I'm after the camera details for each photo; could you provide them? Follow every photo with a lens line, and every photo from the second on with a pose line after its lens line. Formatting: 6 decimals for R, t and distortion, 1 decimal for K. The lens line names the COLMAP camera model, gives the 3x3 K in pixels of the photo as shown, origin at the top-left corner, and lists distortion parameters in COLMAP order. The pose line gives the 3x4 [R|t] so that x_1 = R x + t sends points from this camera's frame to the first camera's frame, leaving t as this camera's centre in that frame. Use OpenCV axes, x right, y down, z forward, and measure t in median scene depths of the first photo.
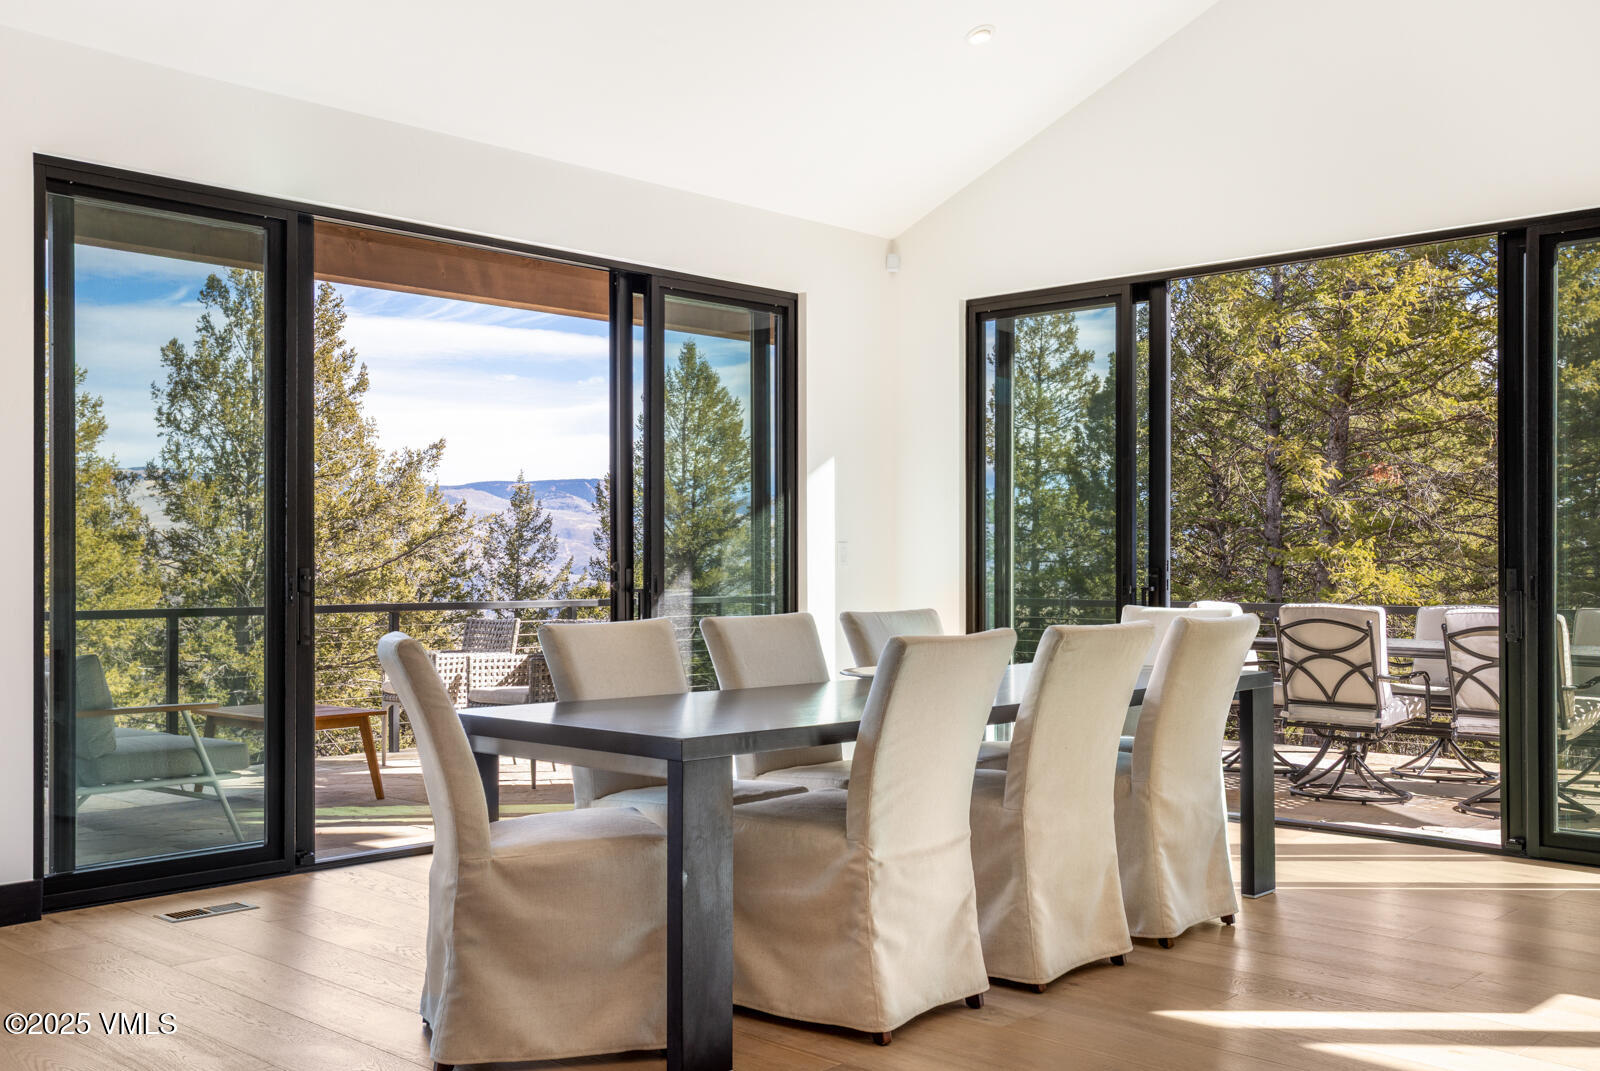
lens RADIAL K [[1556.6, 0, 799.0], [0, 1556.6, 539.8], [0, 0, 1]] dist [-0.006875, 0.000000]
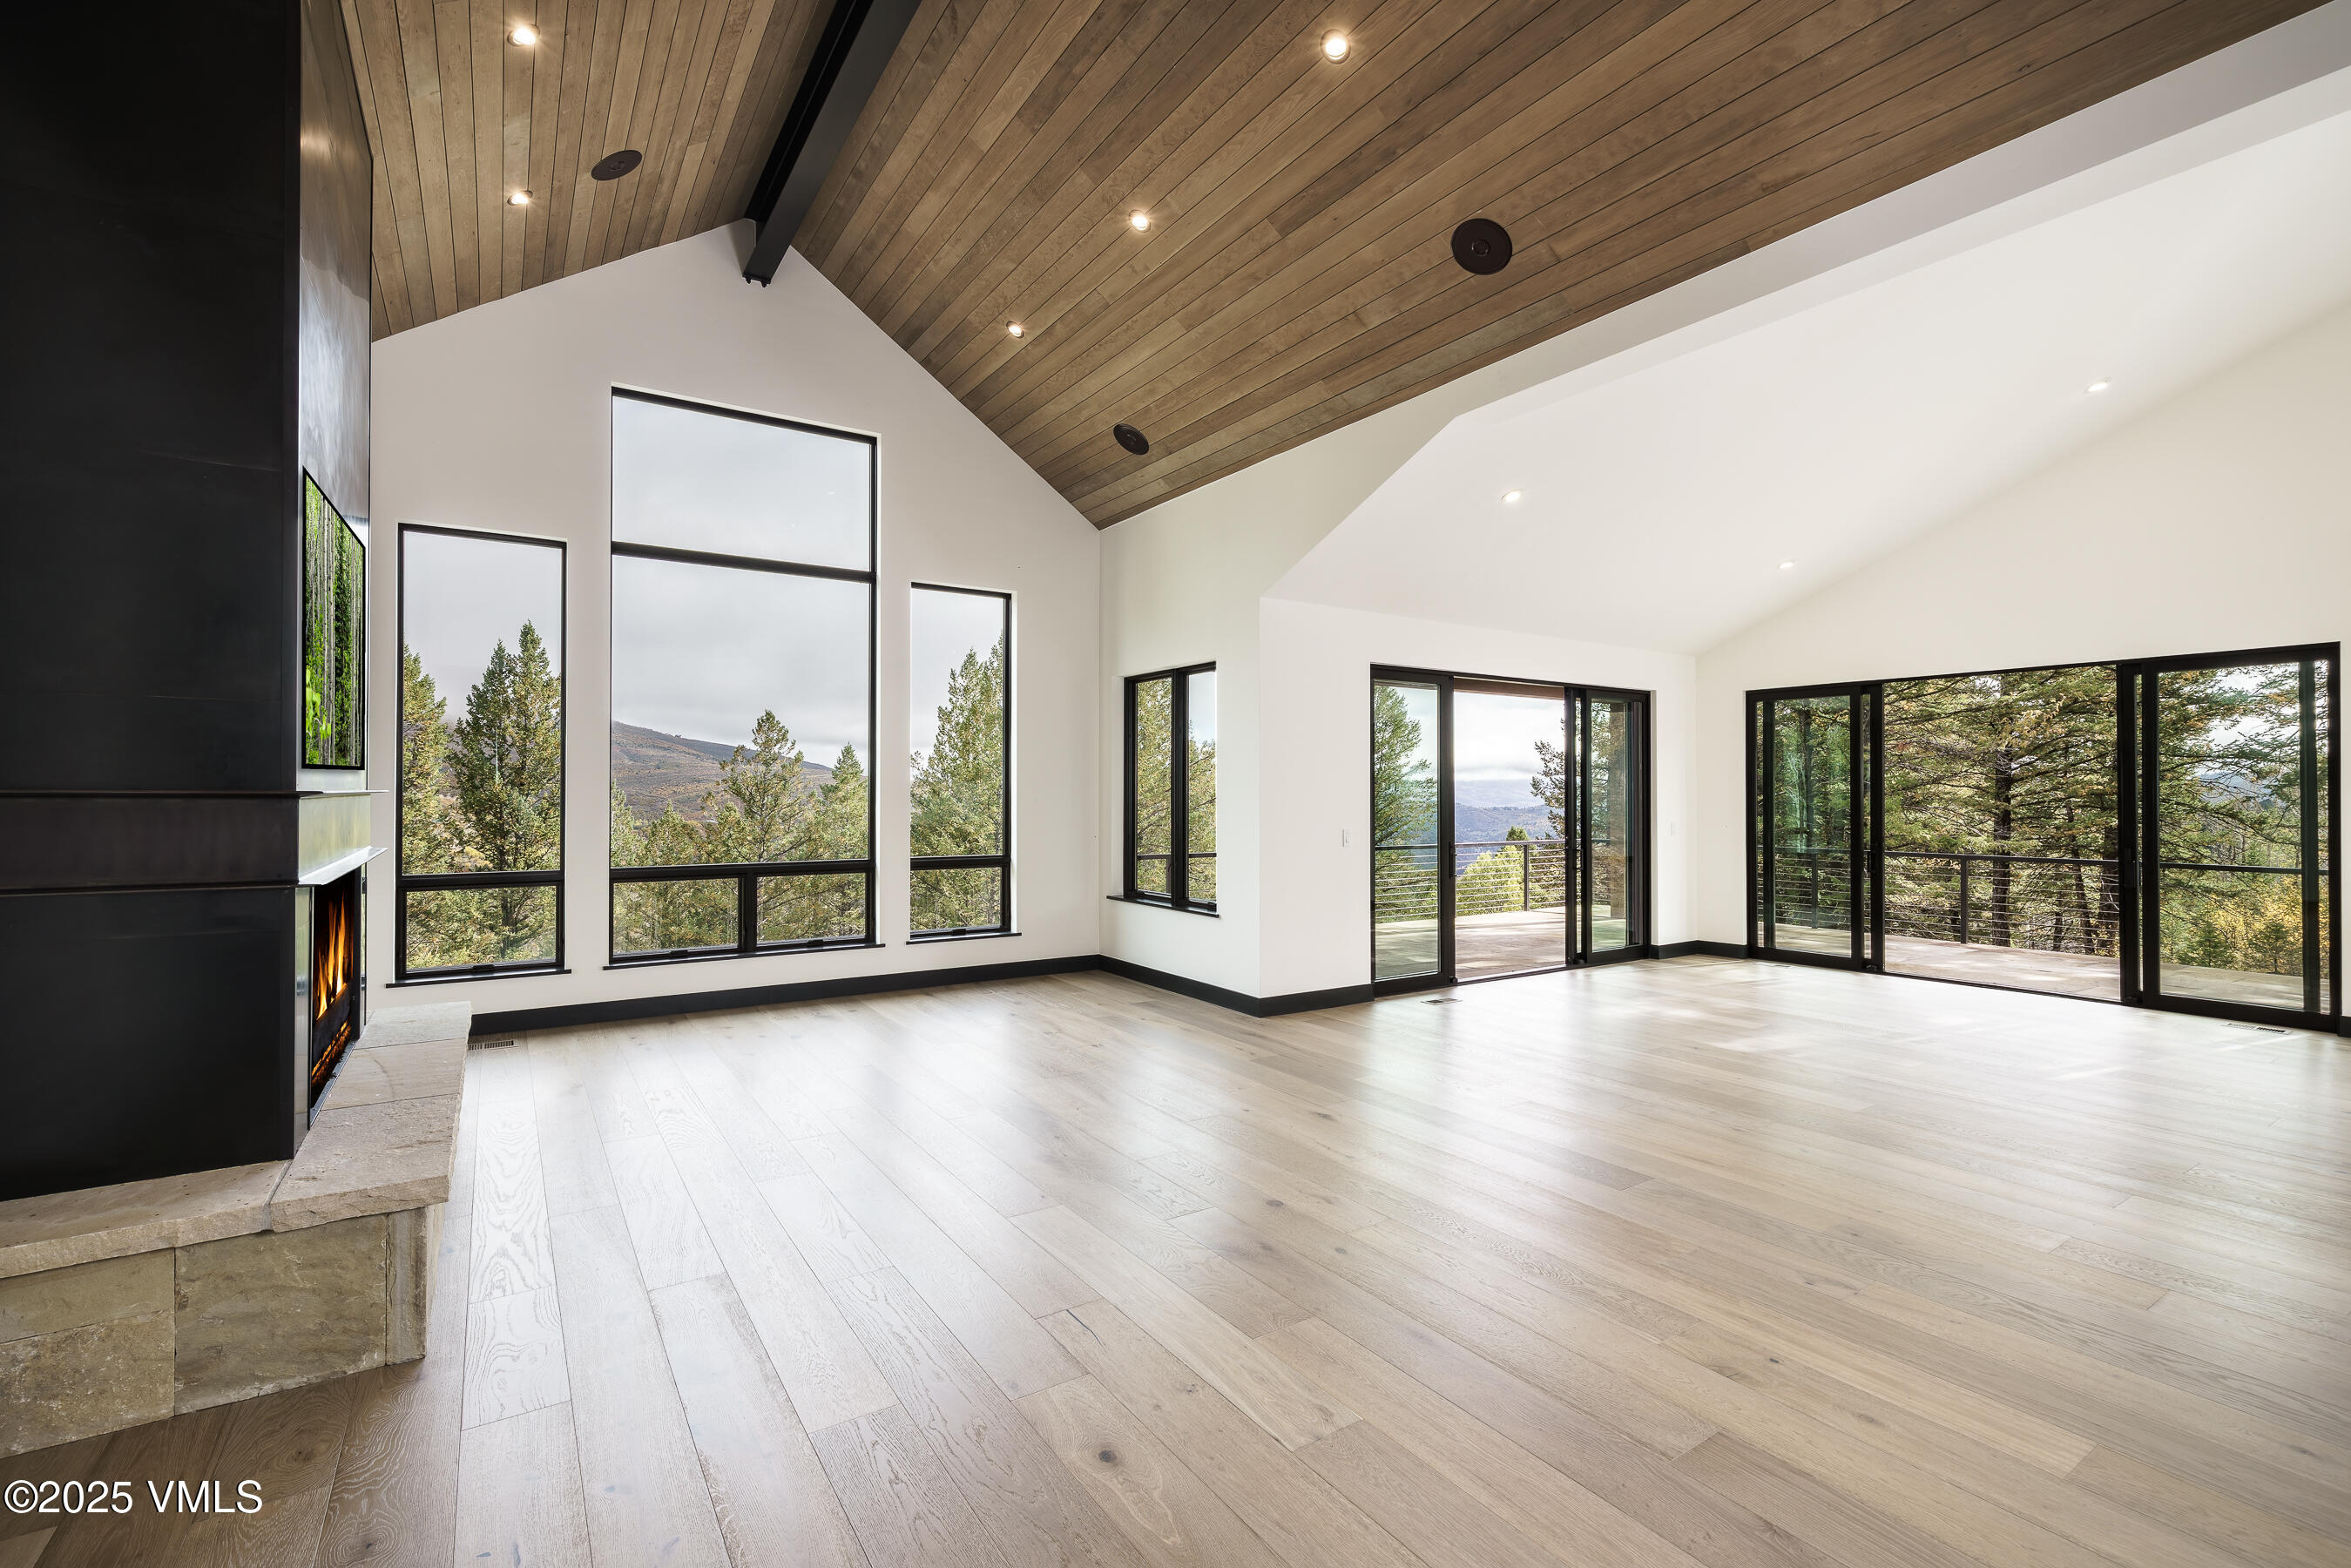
lens RADIAL K [[1033.2, 0, 1170.0], [0, 1033.2, 784.5], [0, 0, 1]] dist [0.001374, 0.002610]
pose [[0.976368, -0.003061, -0.216093, -0.328127], [0.004220, 0.999979, 0.004902, -0.058375], [0.216074, -0.005698, 0.976360, -0.379830]]
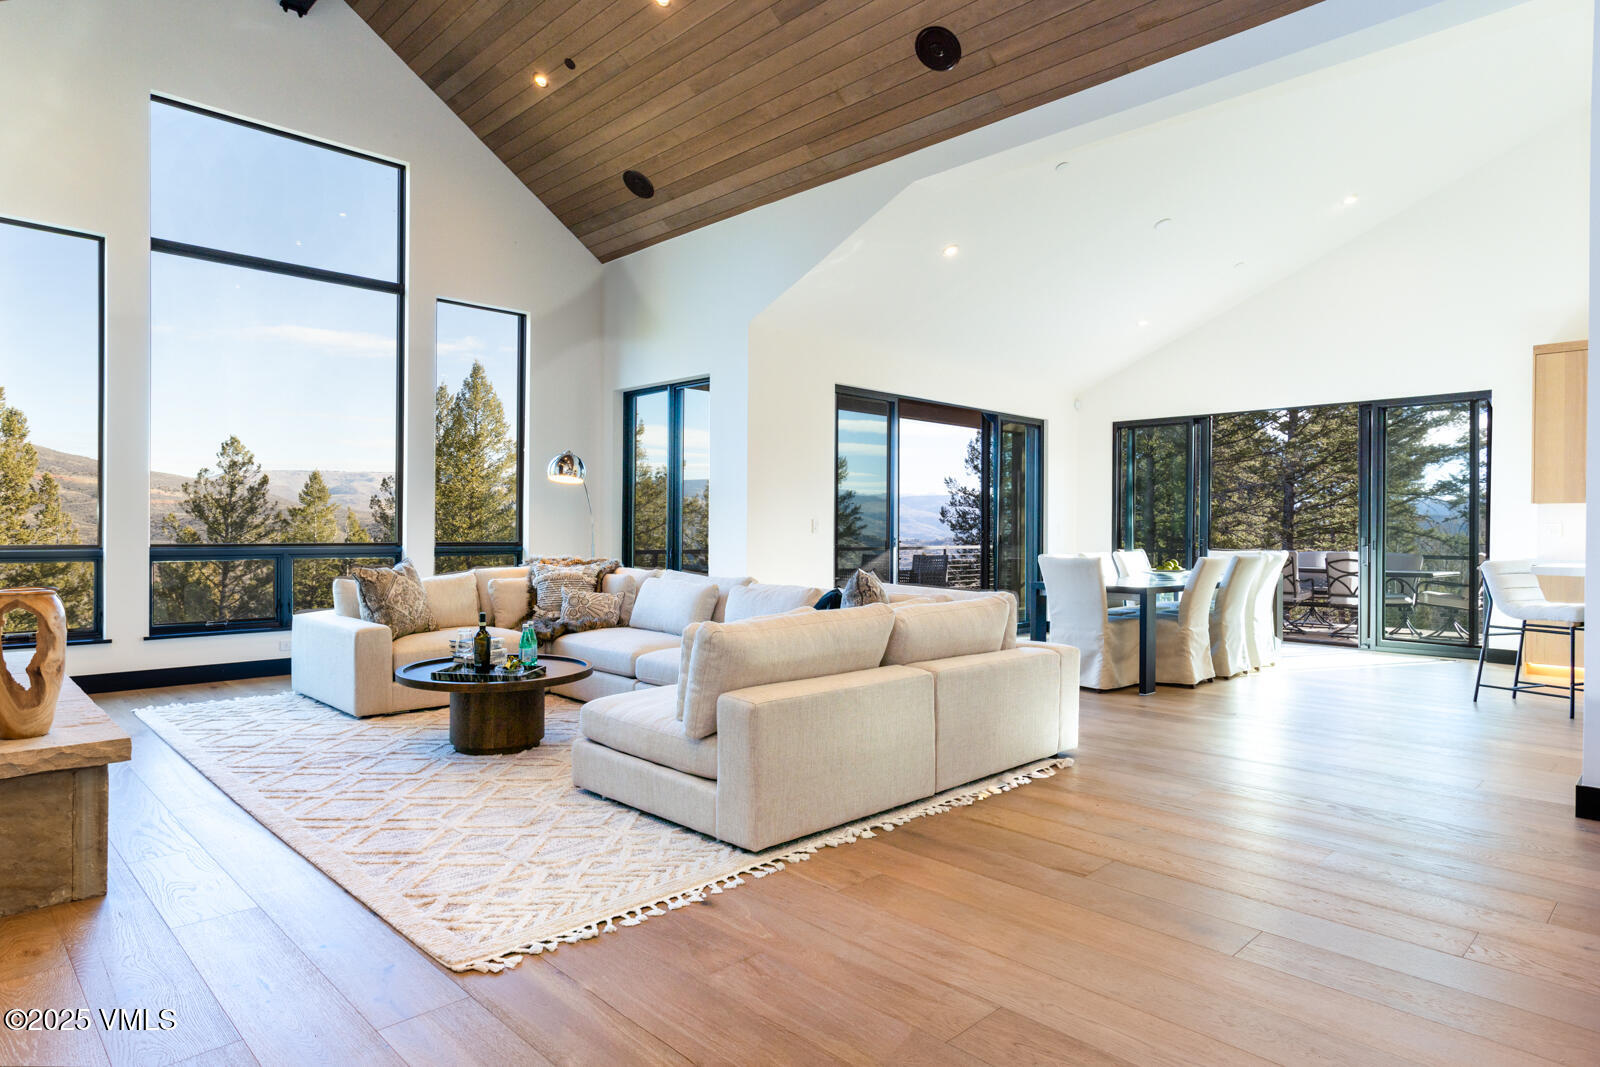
lens RADIAL K [[929.3, 0, 805.0], [0, 929.3, 530.5], [0, 0, 1]] dist [0.003331, 0.004608]
pose [[0.999816, 0.002749, -0.018971, -0.370394], [-0.002479, 0.999895, 0.014251, -0.009055], [0.019008, -0.014201, 0.999718, -0.468848]]
